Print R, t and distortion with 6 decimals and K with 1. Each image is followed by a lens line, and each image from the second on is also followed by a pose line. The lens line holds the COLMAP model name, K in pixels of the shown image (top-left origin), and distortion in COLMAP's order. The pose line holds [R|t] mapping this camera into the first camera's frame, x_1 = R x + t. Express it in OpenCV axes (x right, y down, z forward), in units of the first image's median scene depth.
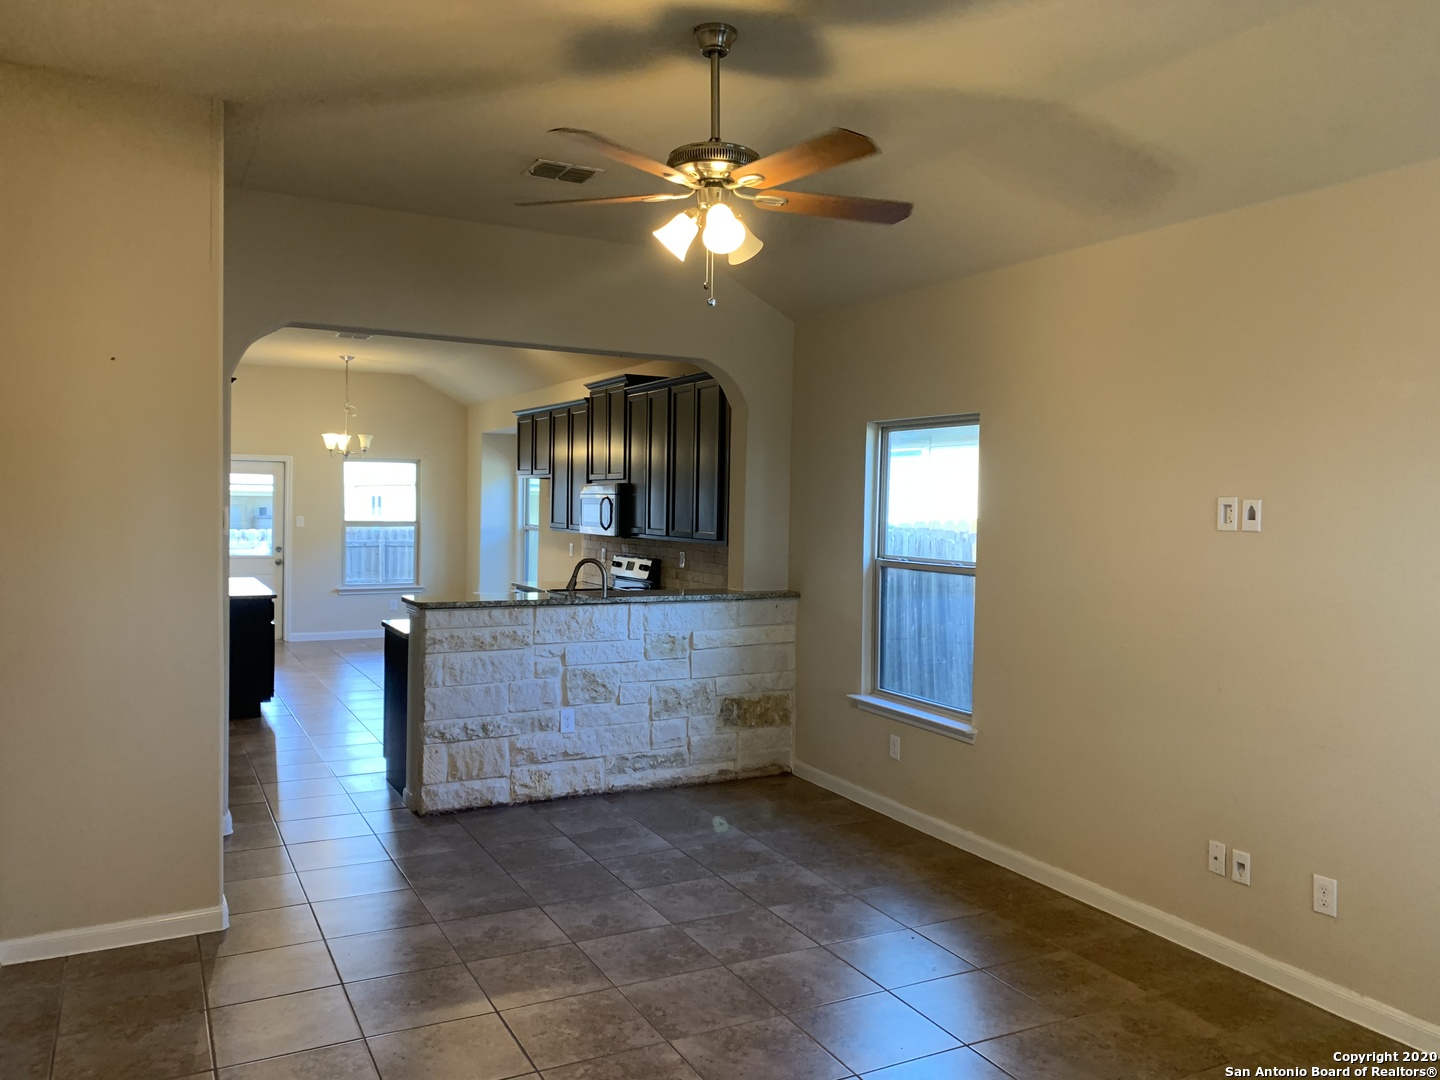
lens RADIAL K [[1088.6, 0, 720.0], [0, 1088.6, 540.0], [0, 0, 1]] dist [0.040914, -0.045873]
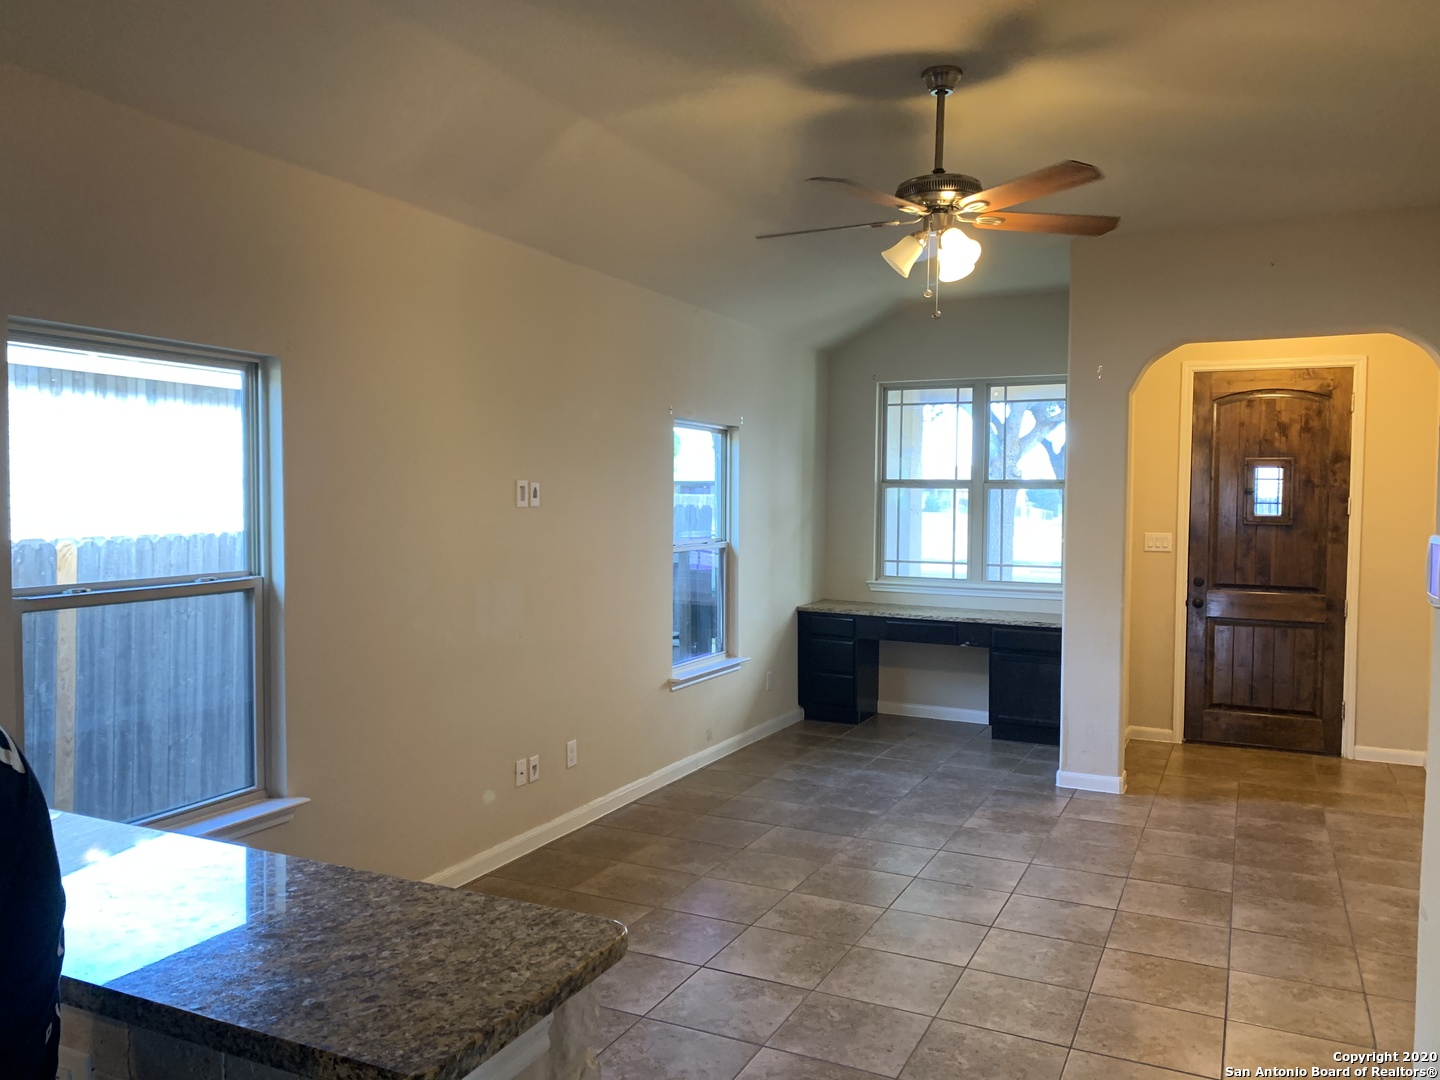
lens RADIAL K [[1094.9, 0, 716.4], [0, 1094.9, 535.9], [0, 0, 1]] dist [0.039823, -0.042556]
pose [[-0.584920, -0.056959, 0.809088, -0.331792], [0.008627, 0.997038, 0.076427, -0.034249], [-0.811045, 0.051683, -0.582696, 0.770090]]
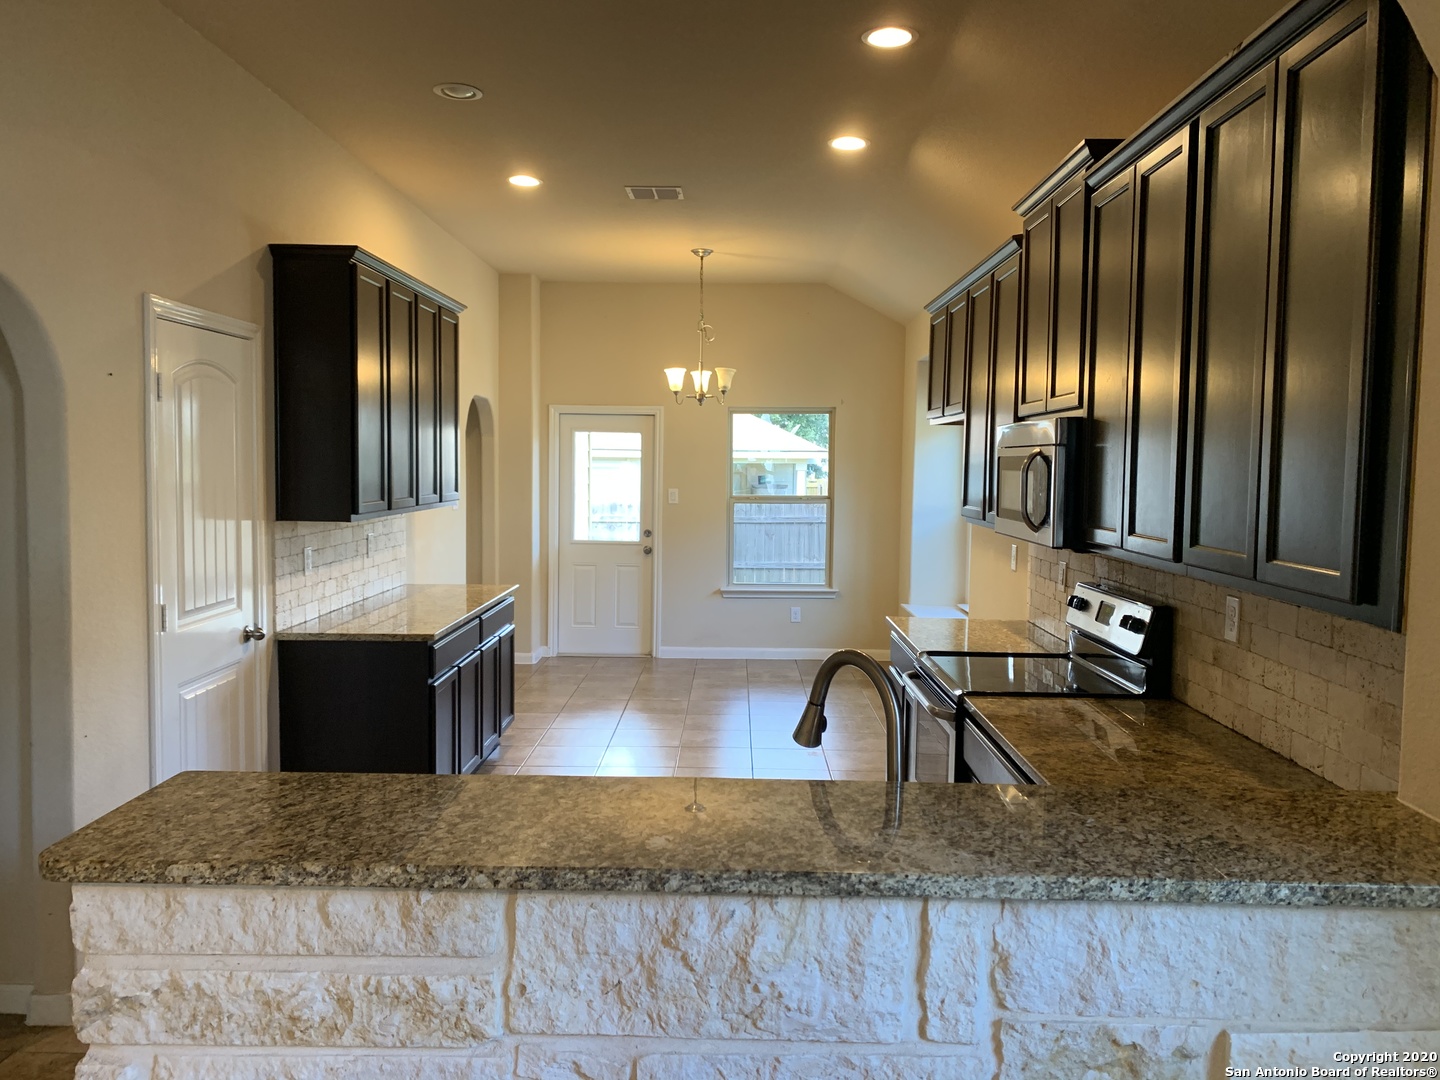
lens RADIAL K [[1088.6, 0, 720.0], [0, 1088.6, 540.0], [0, 0, 1]] dist [0.040914, -0.045873]
pose [[0.874795, 0.026113, -0.483788, -0.007283], [-0.011270, 0.999373, 0.033564, -0.019026], [0.484361, -0.023909, 0.874541, 0.583626]]
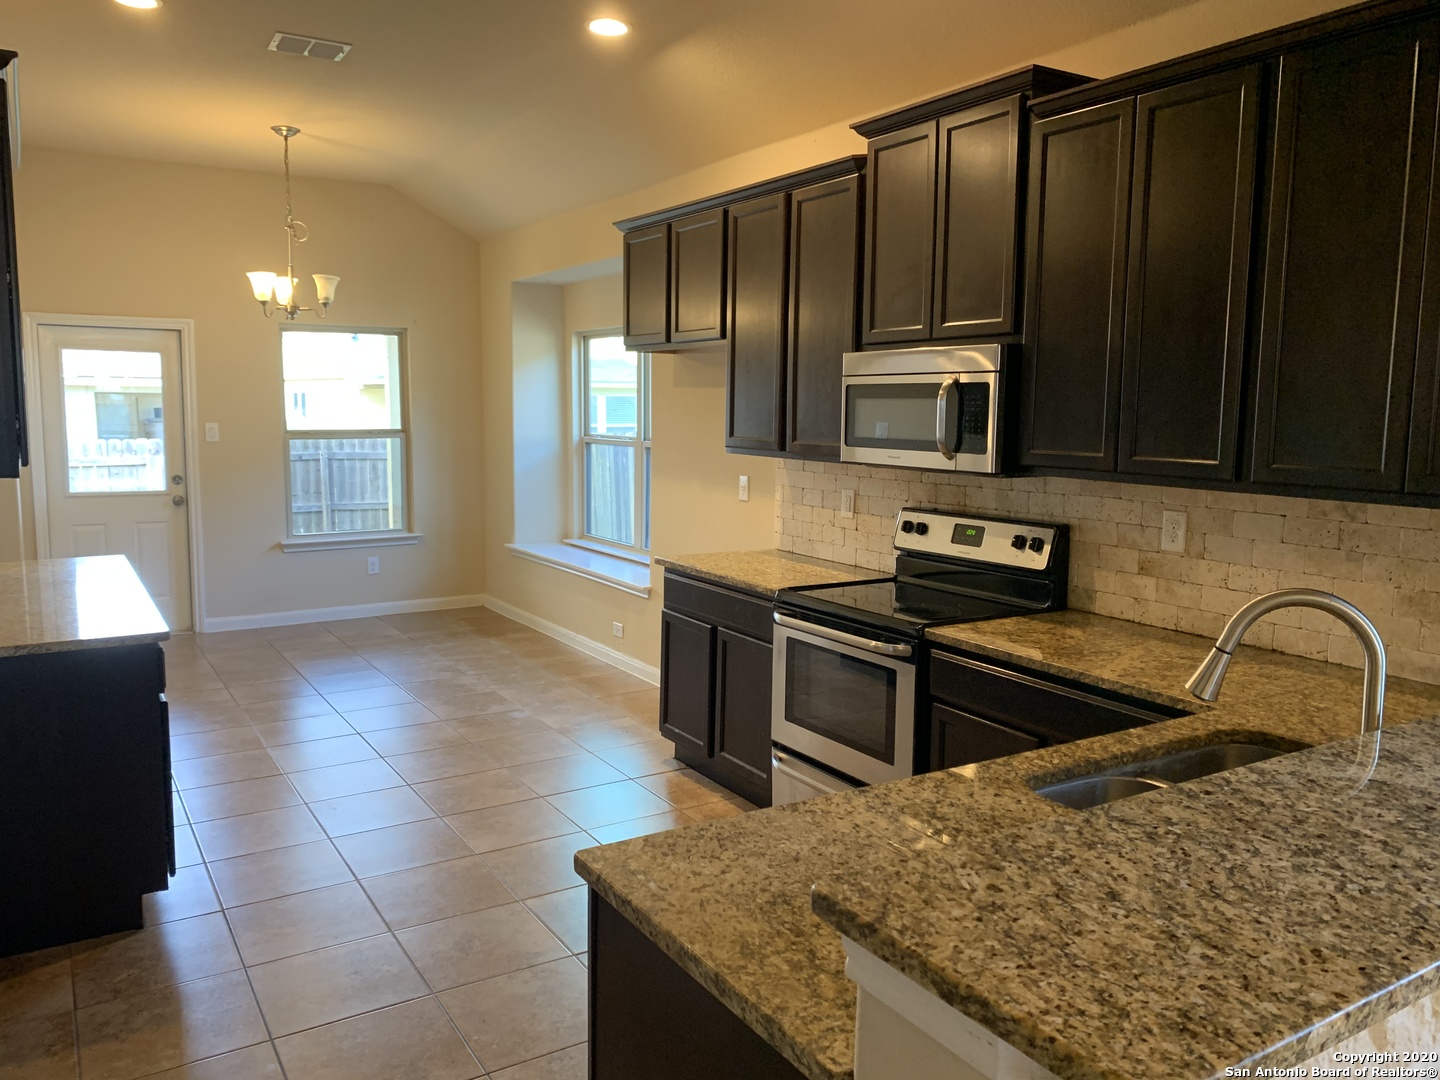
lens RADIAL K [[1094.9, 0, 716.4], [0, 1094.9, 535.9], [0, 0, 1]] dist [0.039823, -0.042556]
pose [[0.997819, -0.015639, 0.064138, -0.232623], [0.009811, 0.995875, 0.090203, -0.018848], [-0.065284, -0.089377, 0.993856, 0.594045]]
